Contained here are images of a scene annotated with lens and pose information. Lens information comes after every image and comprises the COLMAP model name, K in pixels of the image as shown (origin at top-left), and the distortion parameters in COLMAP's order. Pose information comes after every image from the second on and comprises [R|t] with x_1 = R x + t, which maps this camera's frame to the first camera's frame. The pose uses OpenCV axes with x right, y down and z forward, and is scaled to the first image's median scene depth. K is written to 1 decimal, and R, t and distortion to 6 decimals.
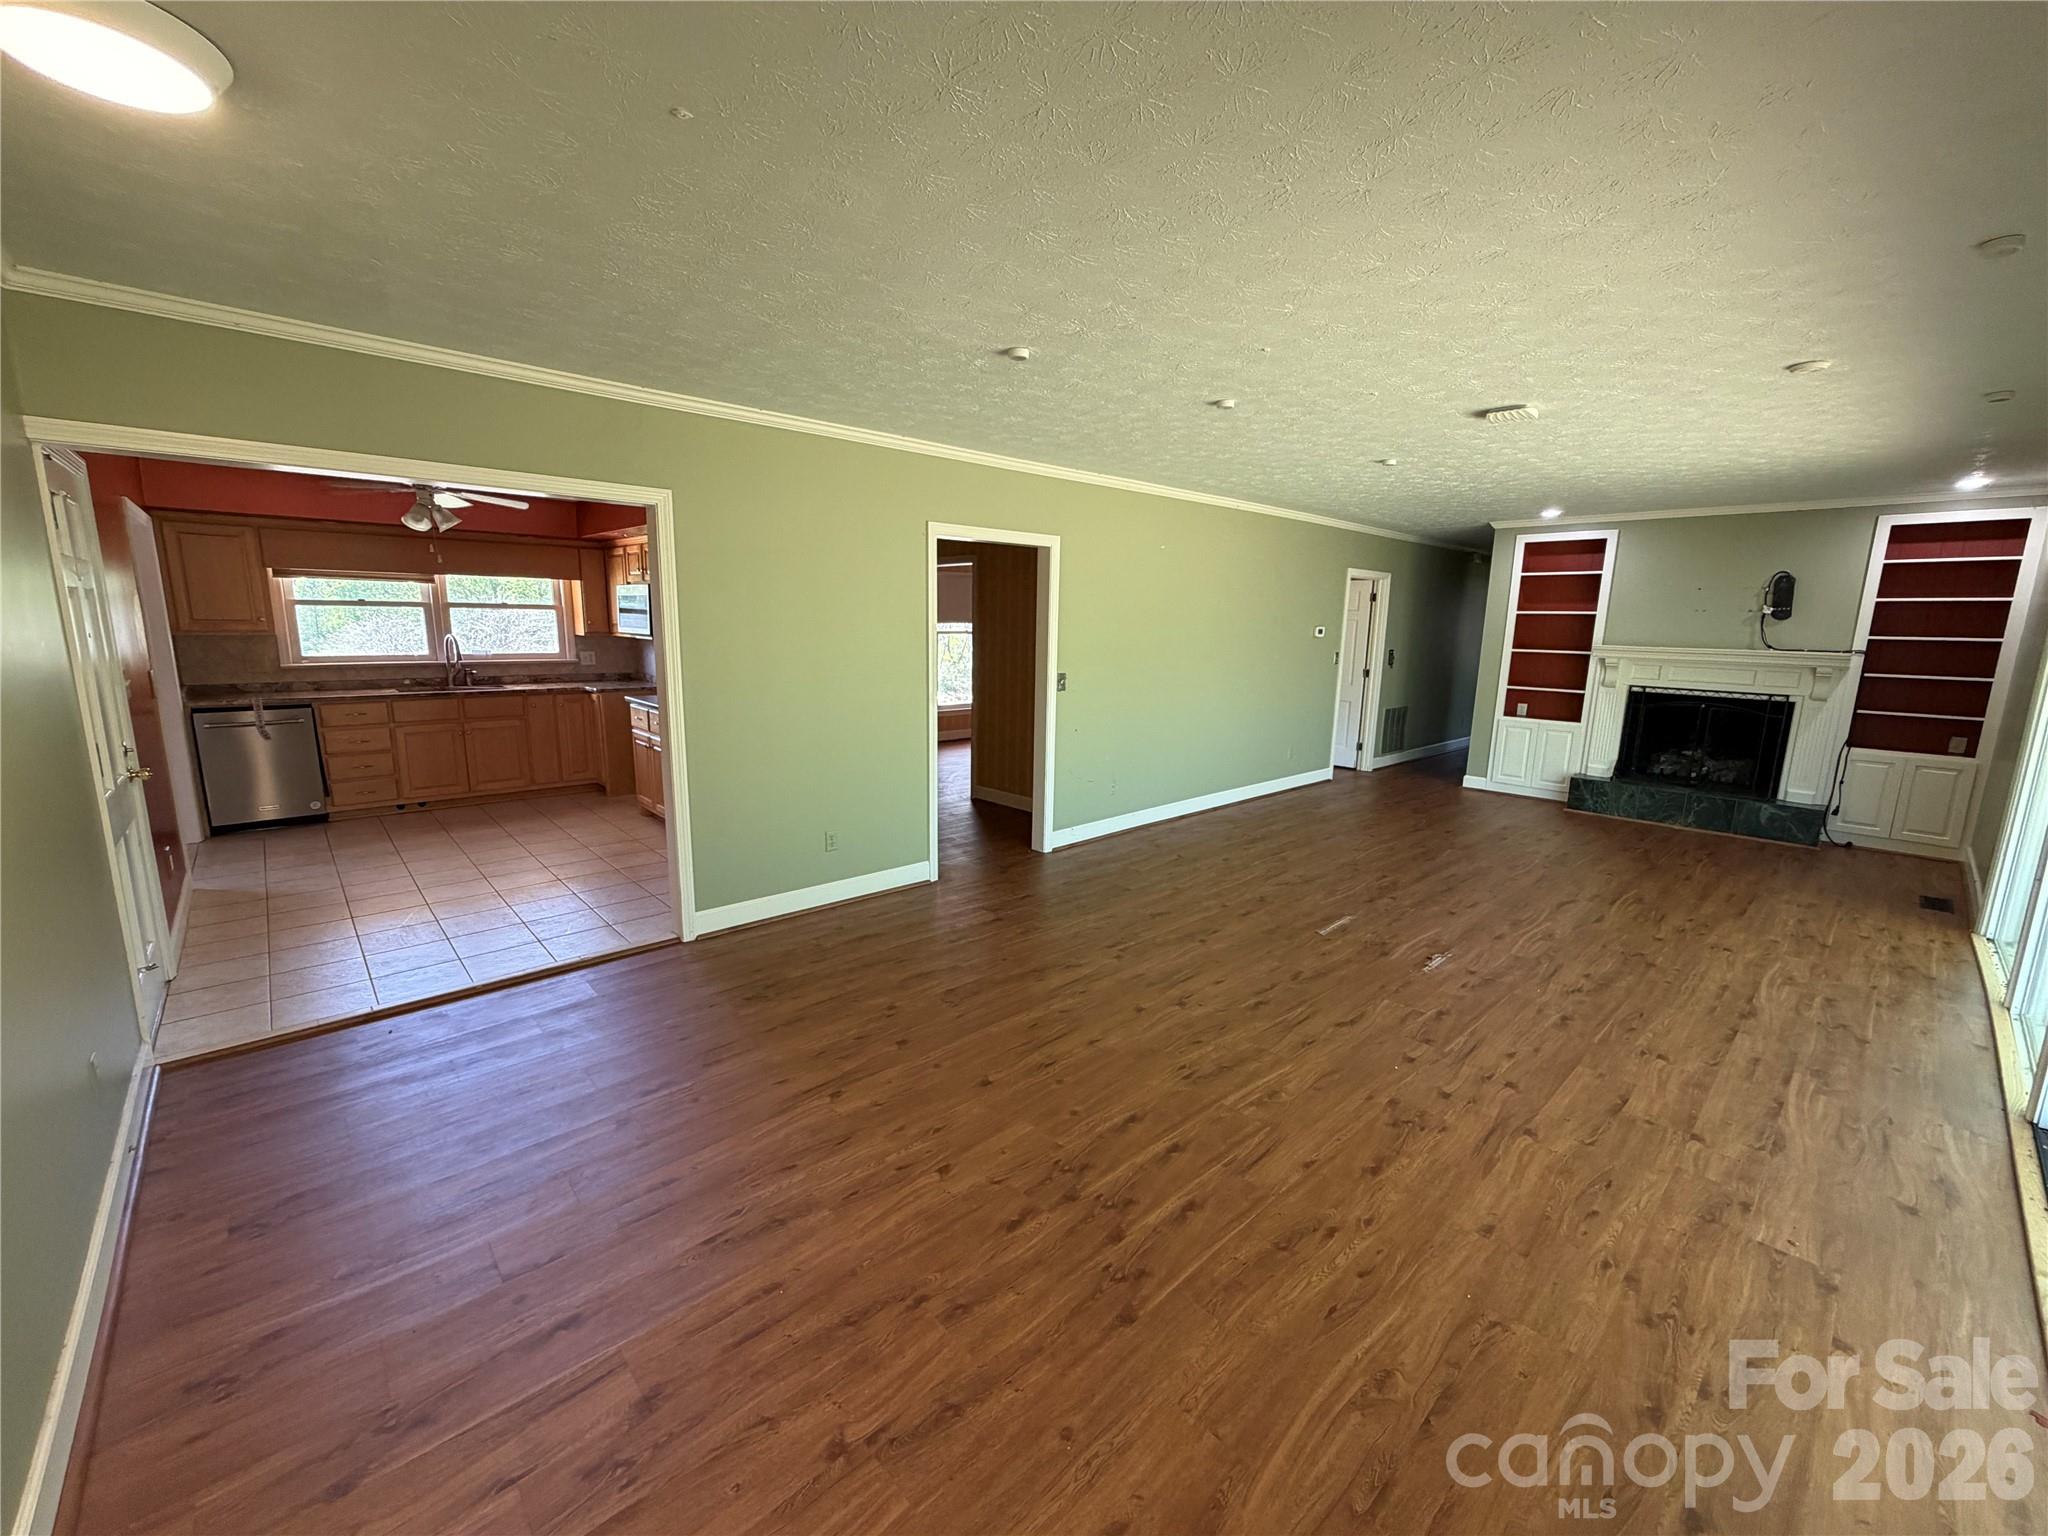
lens RADIAL K [[816.7, 0, 1026.4], [0, 816.7, 771.4], [0, 0, 1]] dist [0.000506, 0.000310]
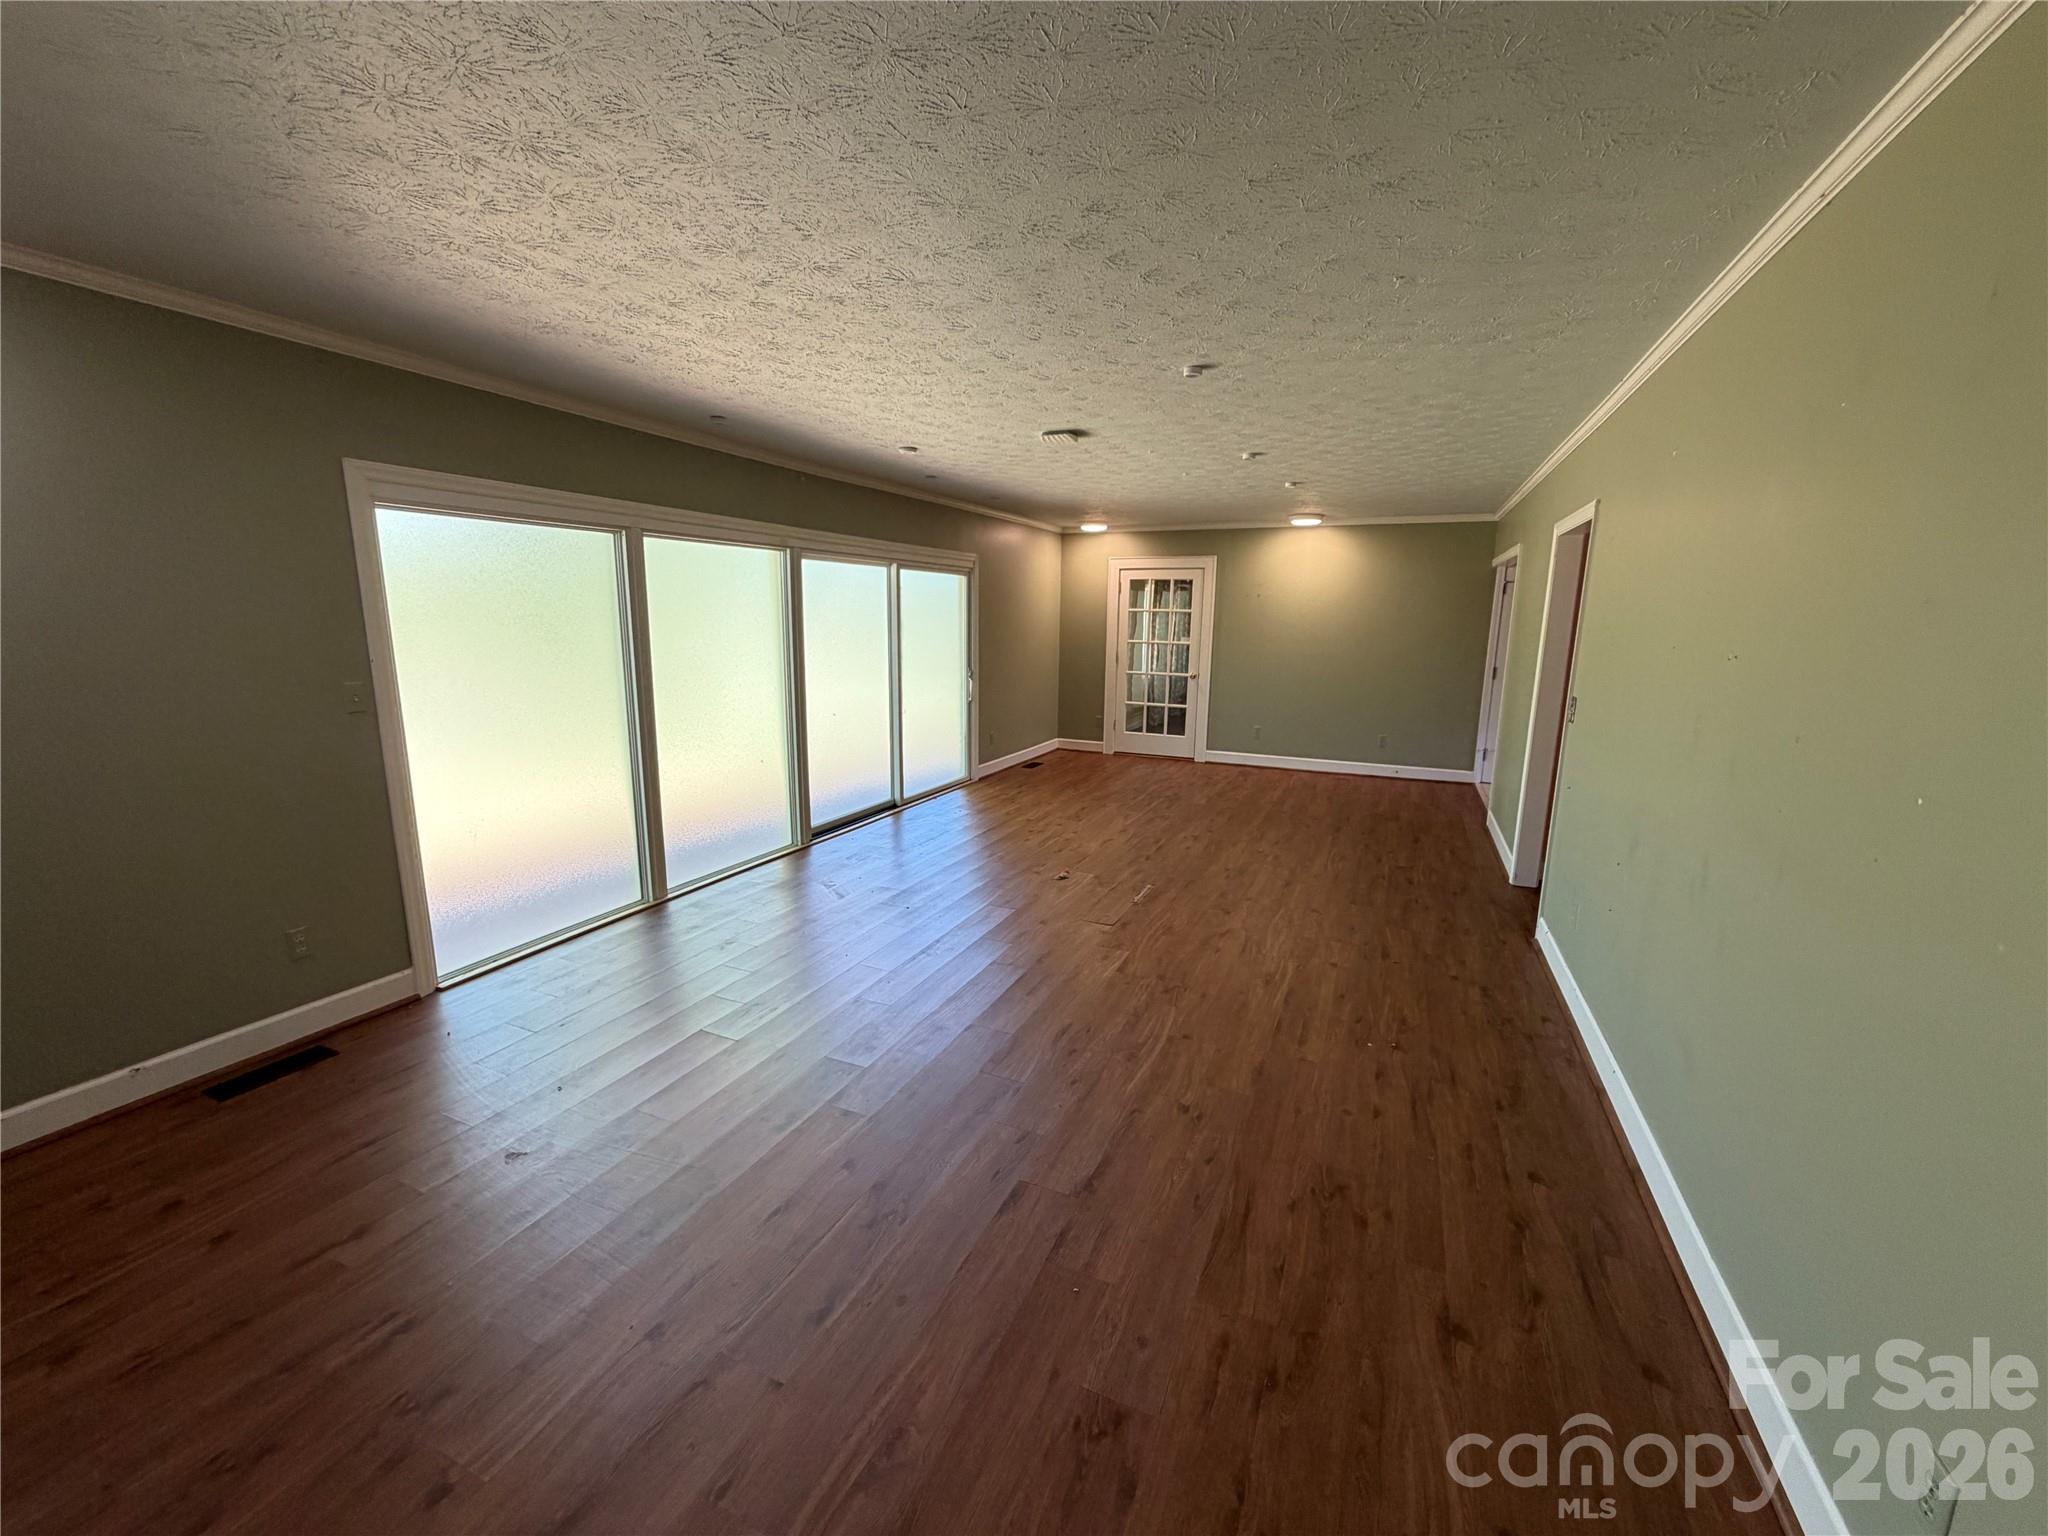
lens RADIAL K [[816.7, 0, 1026.8], [0, 816.7, 765.1], [0, 0, 1]] dist [0.000506, 0.000310]
pose [[-0.919477, 0.044808, -0.390582, 0.664794], [-0.098784, 0.935279, 0.339847, -0.229778], [0.380531, 0.351064, -0.855541, 1.284363]]
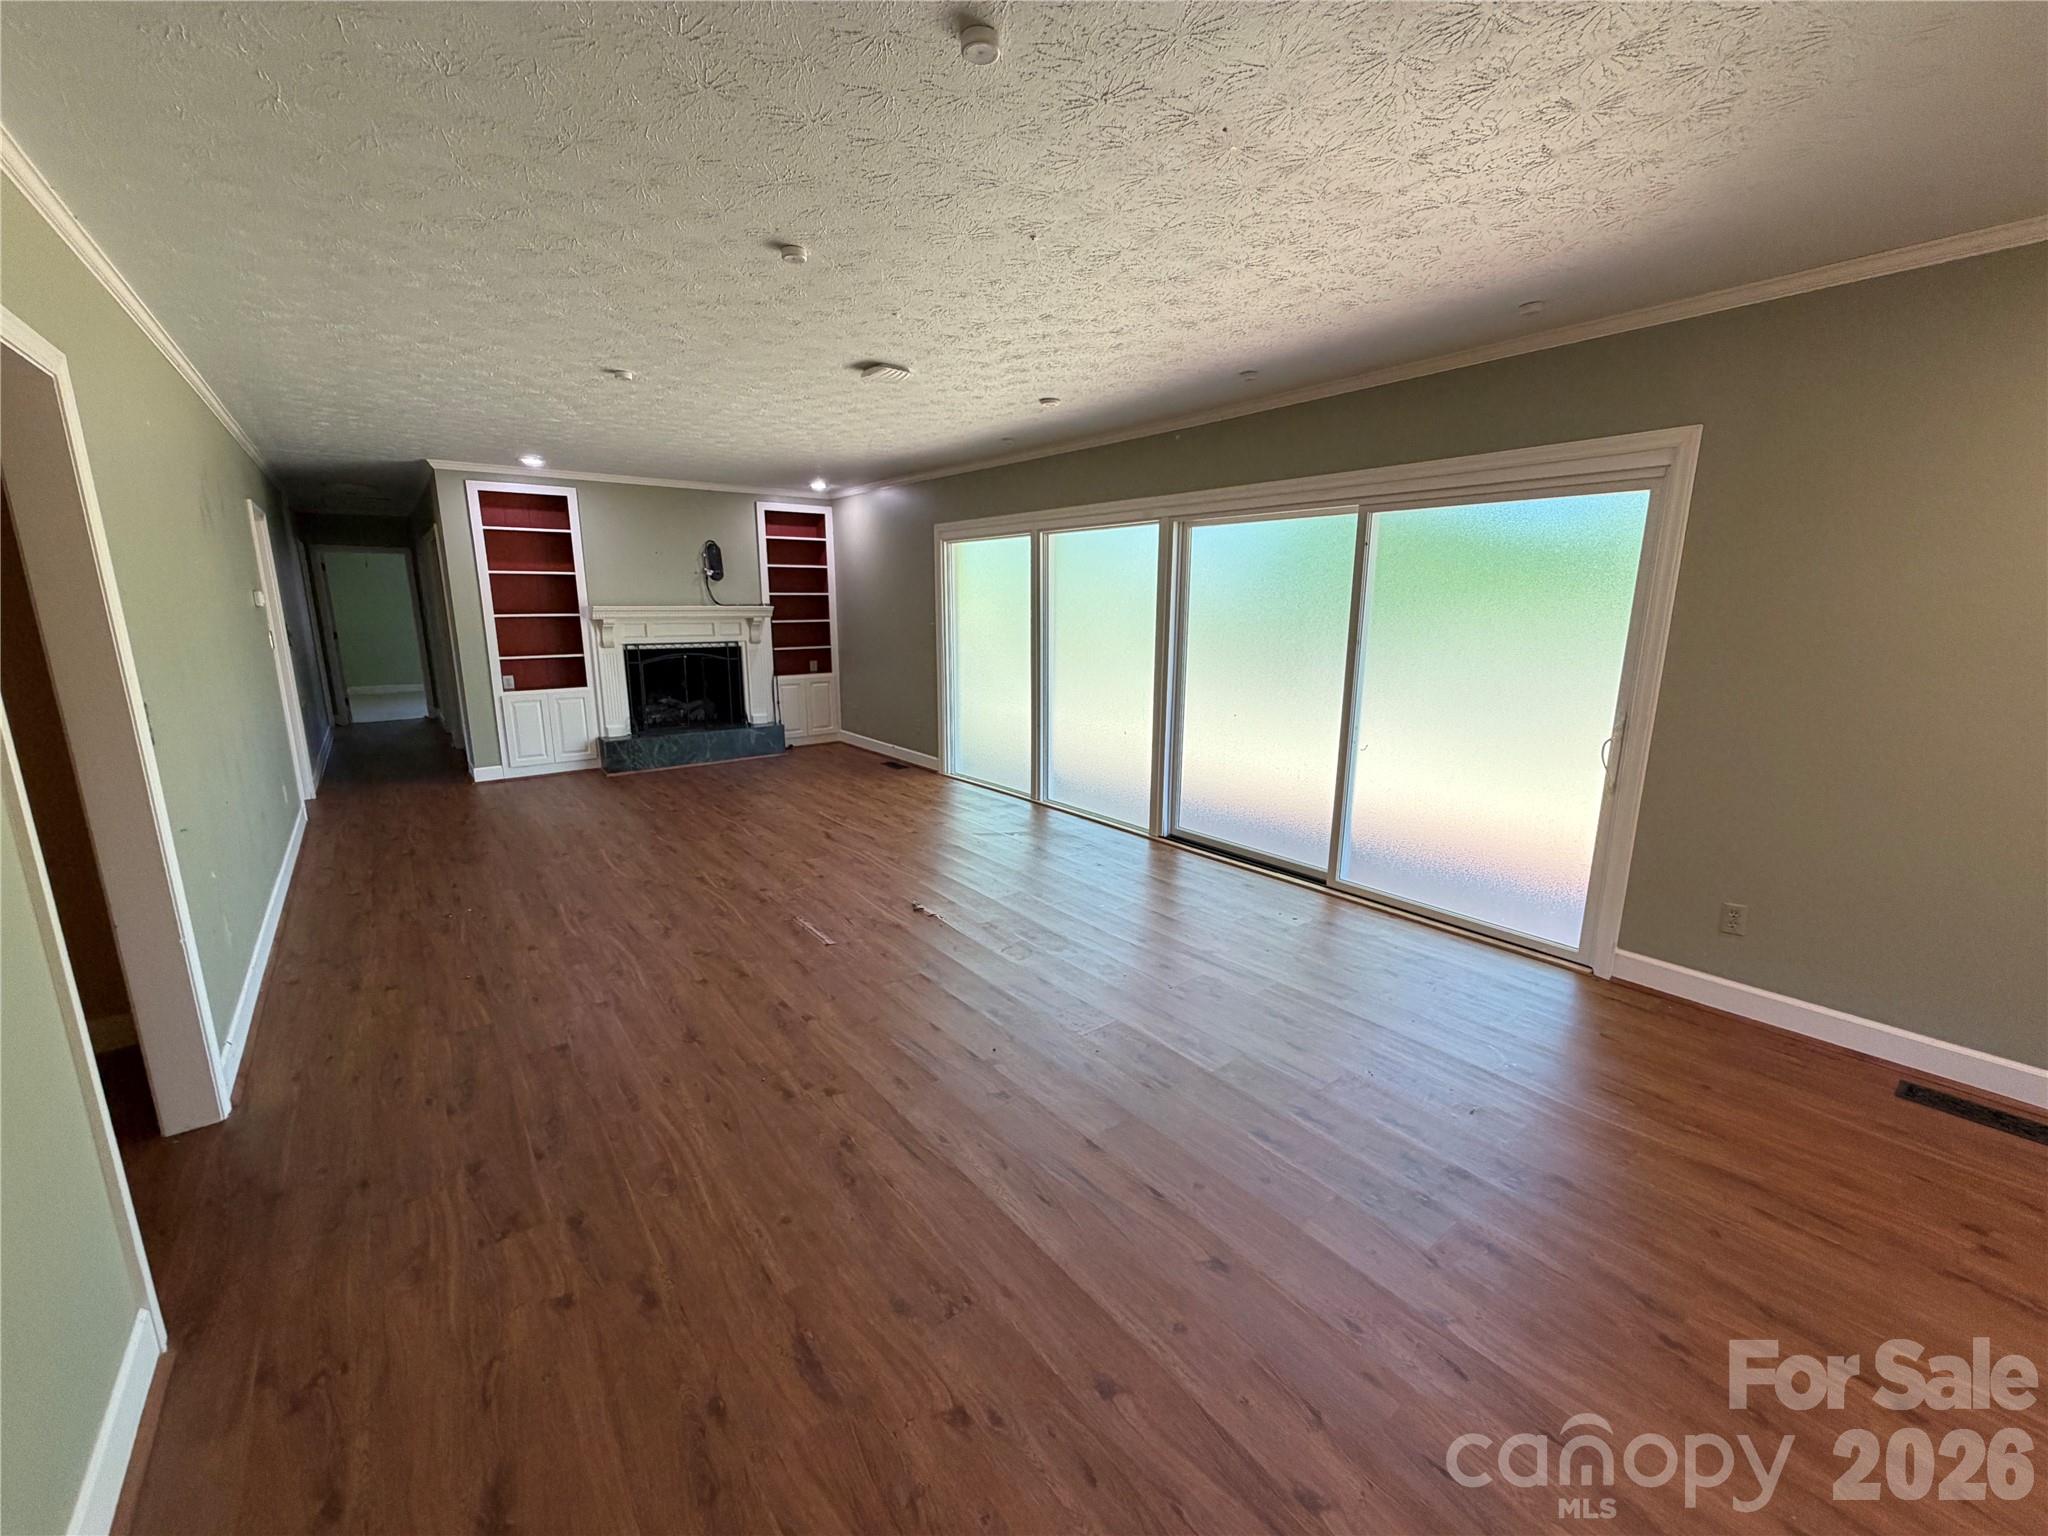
lens RADIAL K [[816.7, 0, 1007.4], [0, 816.7, 769.1], [0, 0, 1]] dist [0.000506, 0.000310]
pose [[0.097187, -0.221597, 0.970283, -0.288646], [0.183661, 0.962148, 0.201343, -0.082098], [-0.978173, 0.158635, 0.134207, 0.465931]]
